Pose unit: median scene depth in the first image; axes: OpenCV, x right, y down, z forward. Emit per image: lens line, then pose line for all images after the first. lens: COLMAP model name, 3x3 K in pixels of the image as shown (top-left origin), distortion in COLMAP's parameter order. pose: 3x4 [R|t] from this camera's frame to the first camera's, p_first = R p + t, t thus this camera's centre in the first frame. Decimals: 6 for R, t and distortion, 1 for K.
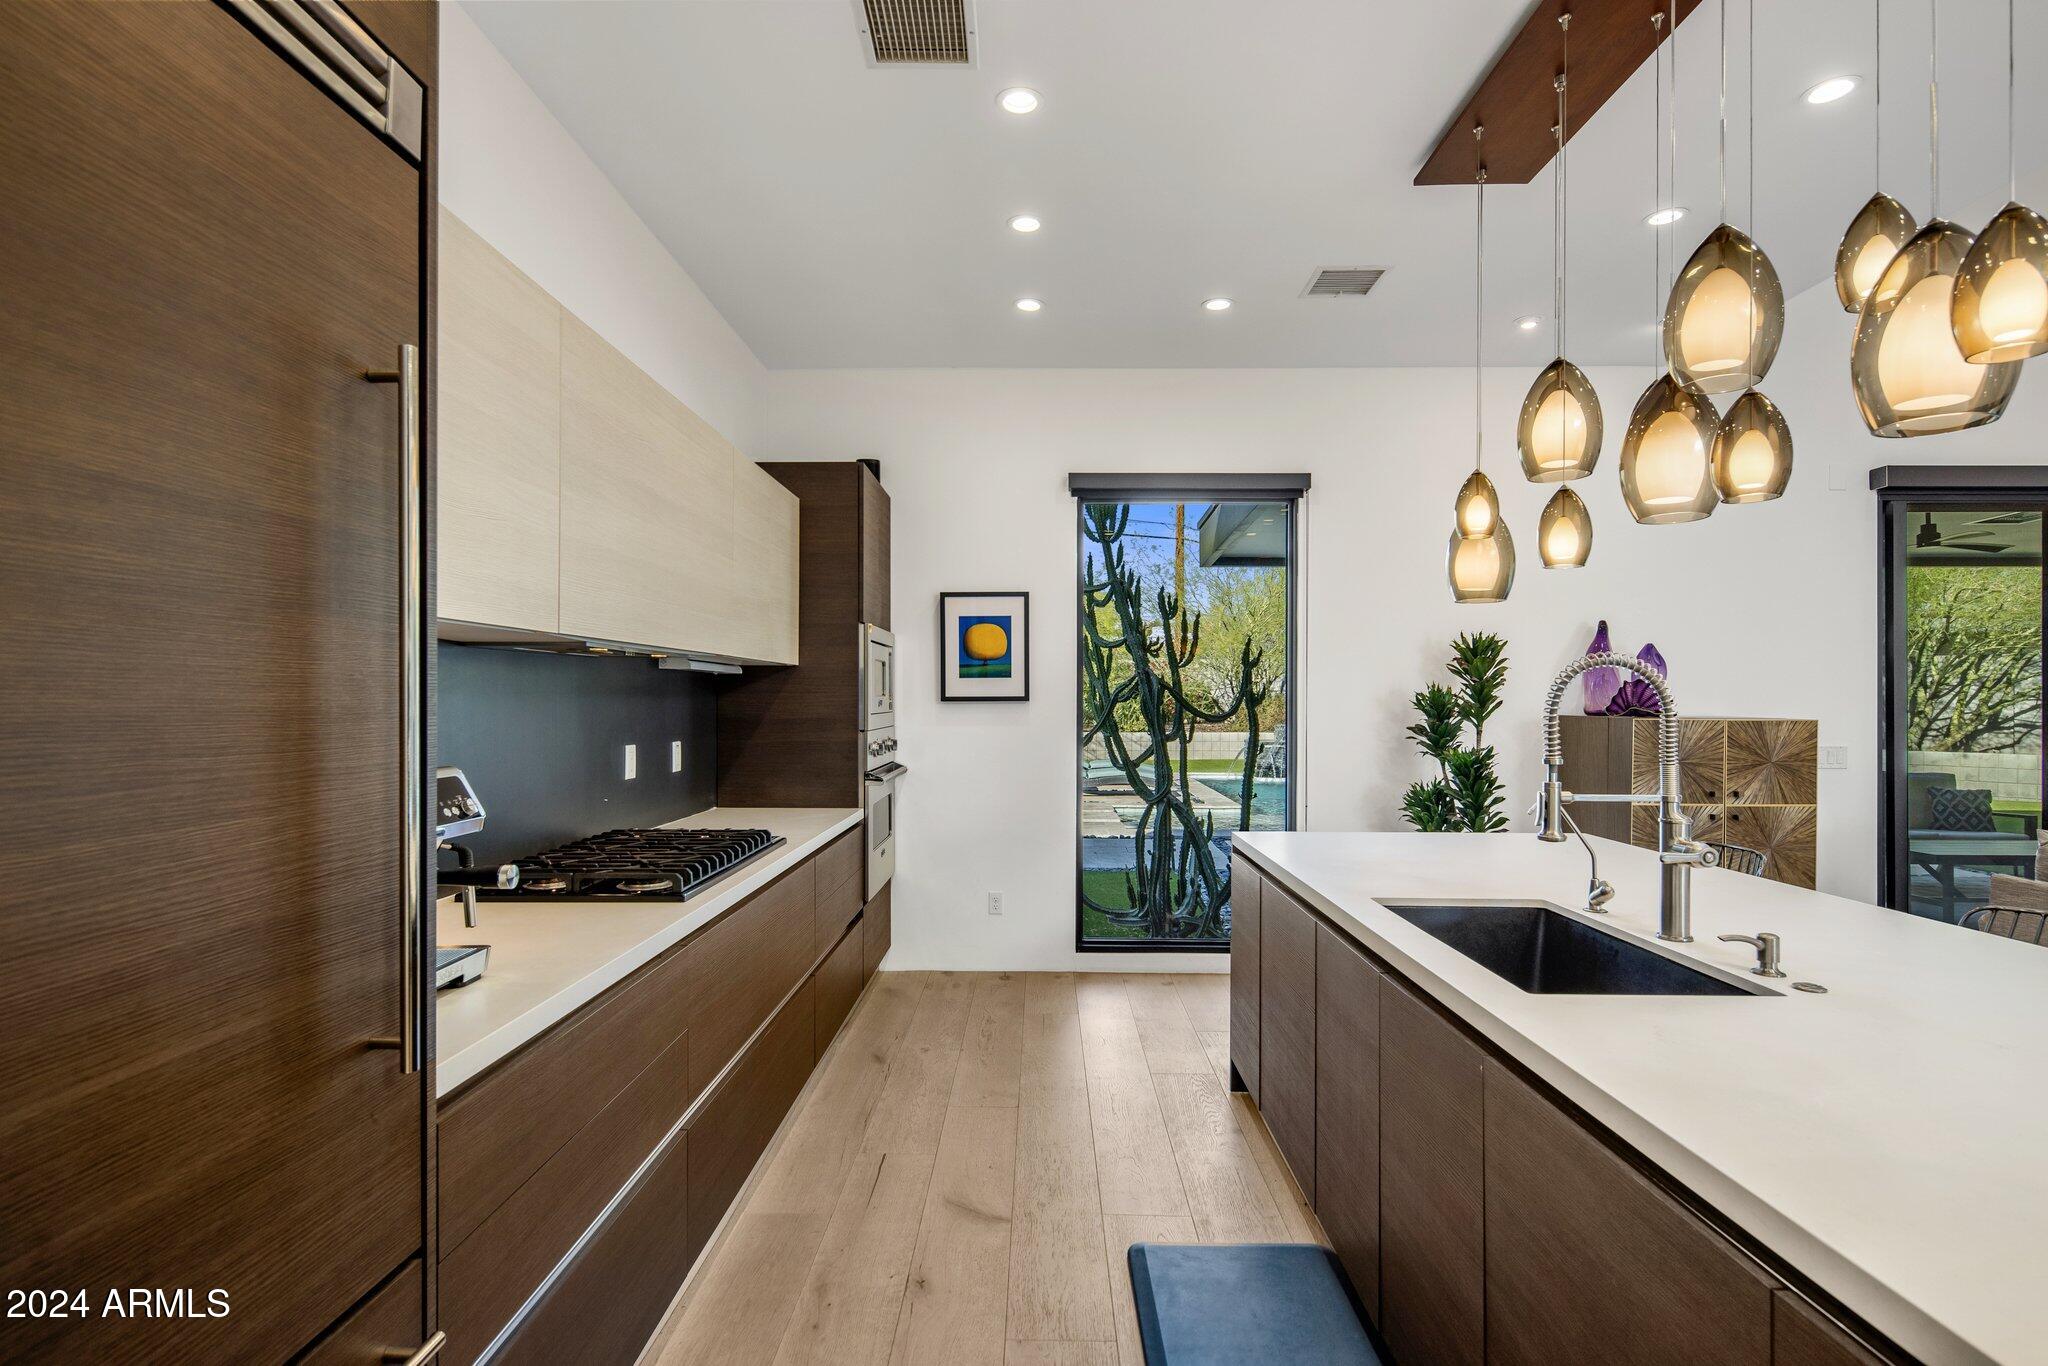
lens RADIAL K [[982.8, 0, 1030.2], [0, 982.8, 660.6], [0, 0, 1]] dist [-0.001359, -0.000769]
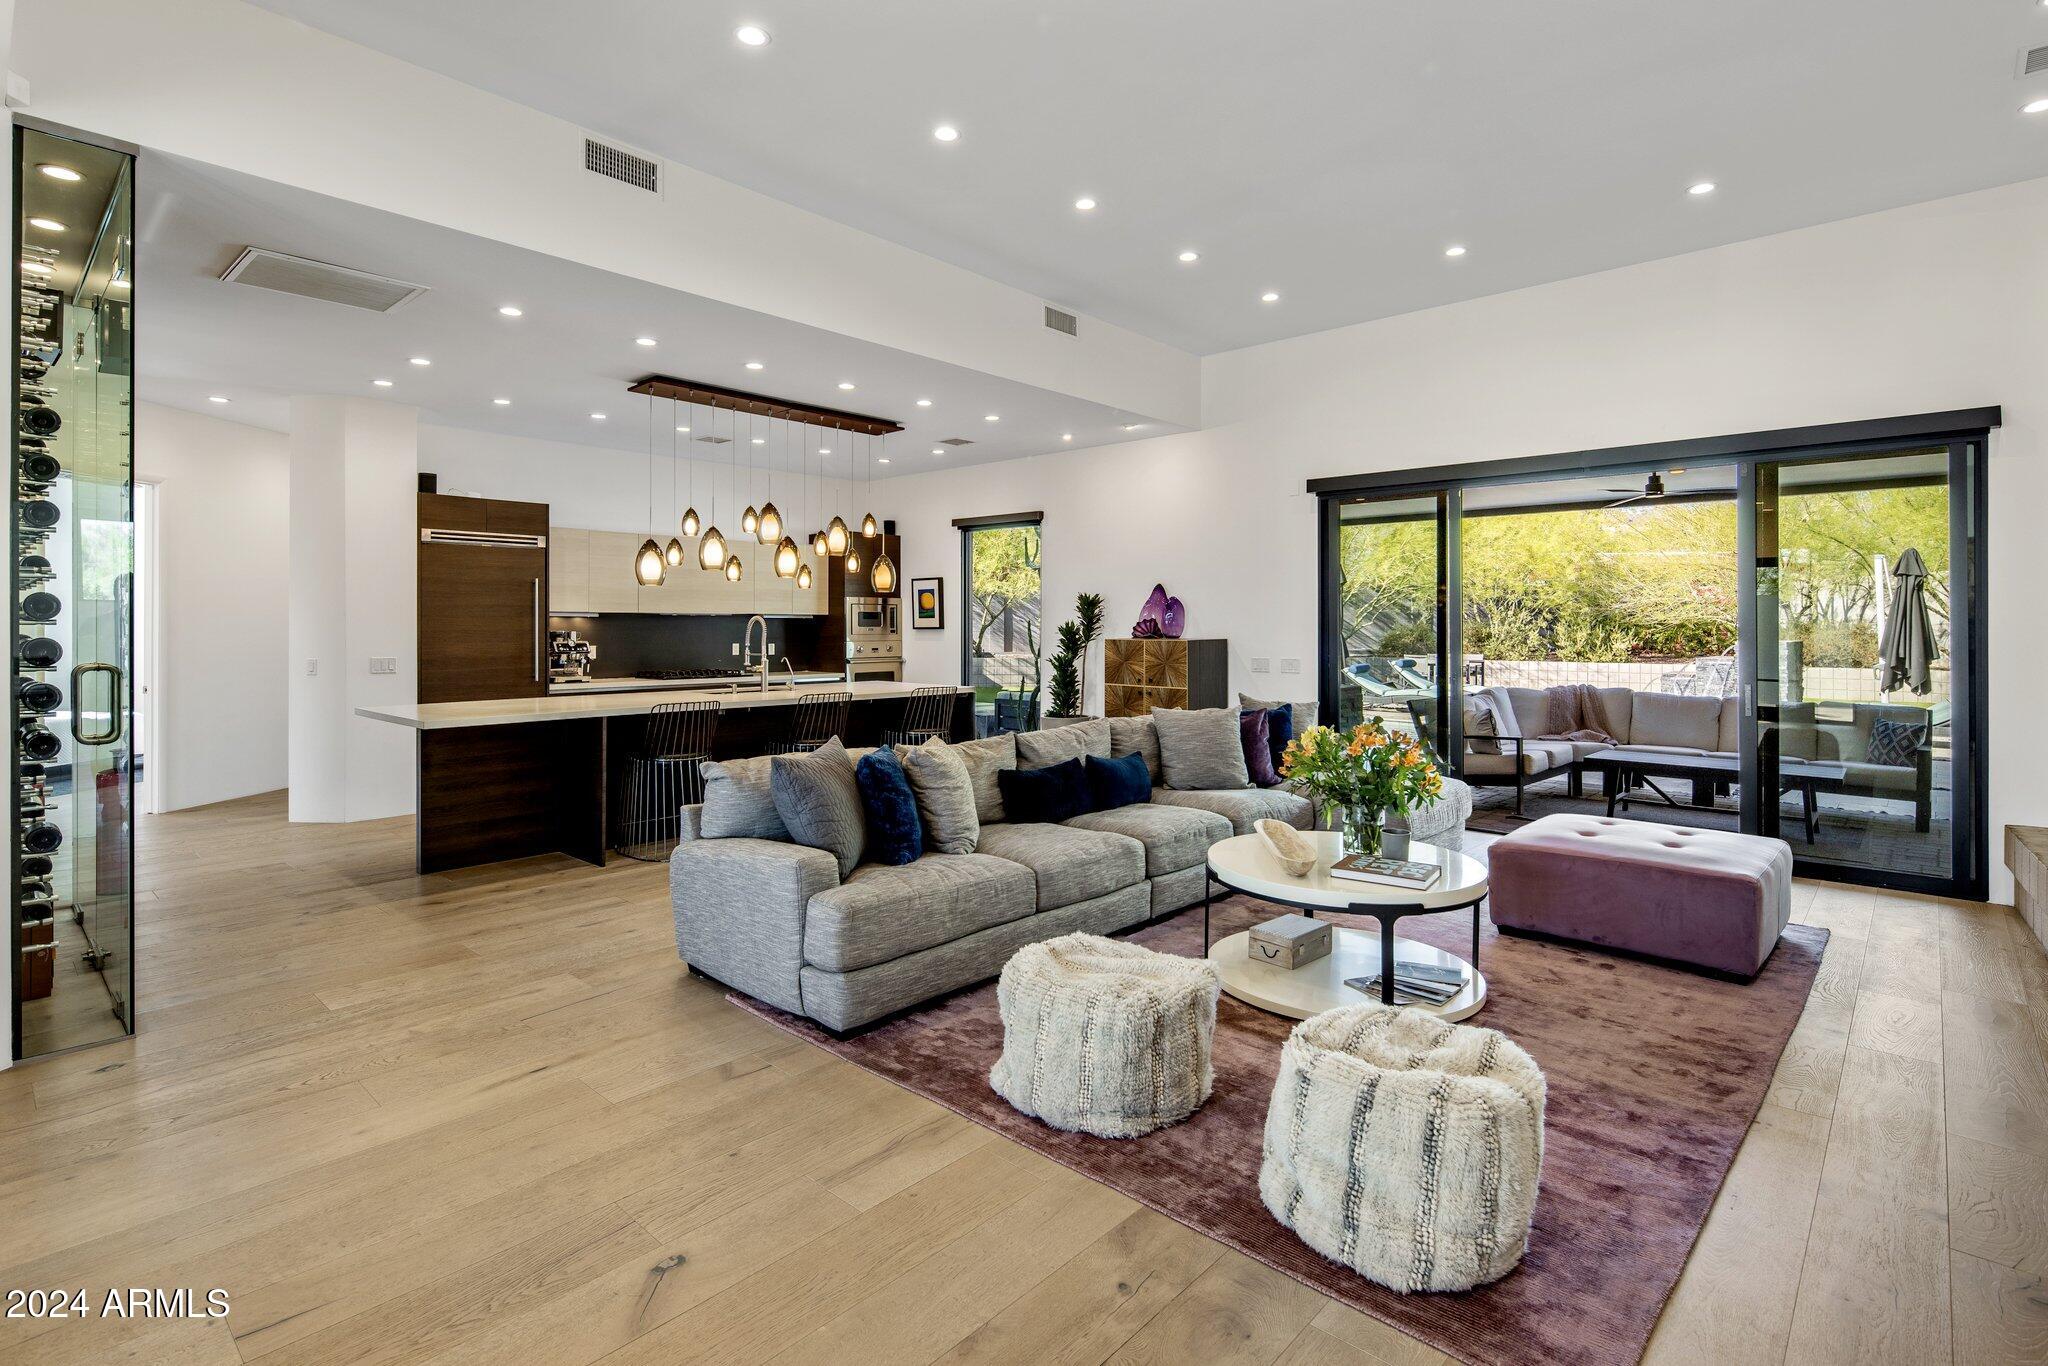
lens RADIAL K [[975.5, 0, 1016.8], [0, 975.5, 618.8], [0, 0, 1]] dist [-0.003062, -0.000380]
pose [[0.739317, -0.005433, -0.673335, 1.515117], [0.028974, 0.999298, 0.023750, -0.025931], [0.672734, -0.037068, 0.738956, -0.424365]]
